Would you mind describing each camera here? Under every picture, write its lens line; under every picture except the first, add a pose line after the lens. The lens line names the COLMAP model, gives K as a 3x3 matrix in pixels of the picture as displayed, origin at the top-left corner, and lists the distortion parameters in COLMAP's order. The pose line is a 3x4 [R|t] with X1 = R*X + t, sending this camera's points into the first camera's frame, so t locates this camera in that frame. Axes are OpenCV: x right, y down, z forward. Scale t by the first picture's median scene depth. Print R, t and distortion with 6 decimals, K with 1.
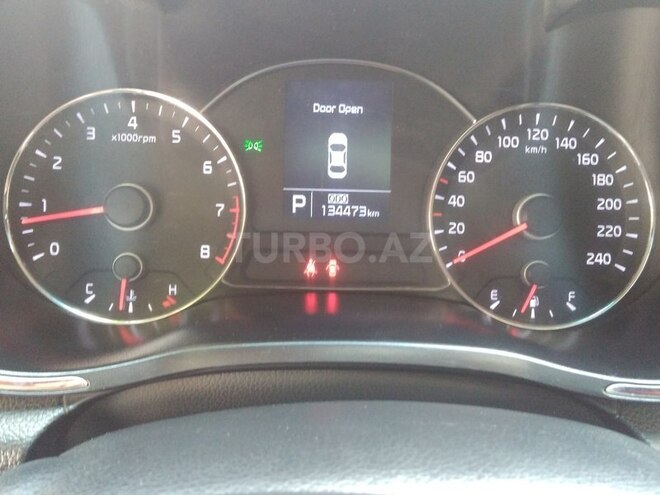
lens RADIAL K [[633.7, 0, 325.1], [0, 633.7, 248.9], [0, 0, 1]] dist [0.134299, -0.226174]
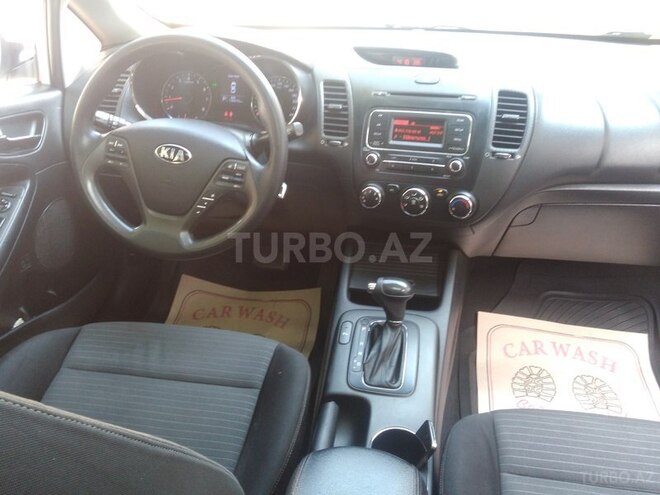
lens RADIAL K [[633.7, 0, 325.1], [0, 633.7, 248.9], [0, 0, 1]] dist [0.134299, -0.226174]
pose [[0.977366, 0.073829, -0.198256, 1.565345], [-0.051879, 0.992157, 0.113721, 0.412159], [0.205097, -0.100862, 0.973531, -3.192772]]
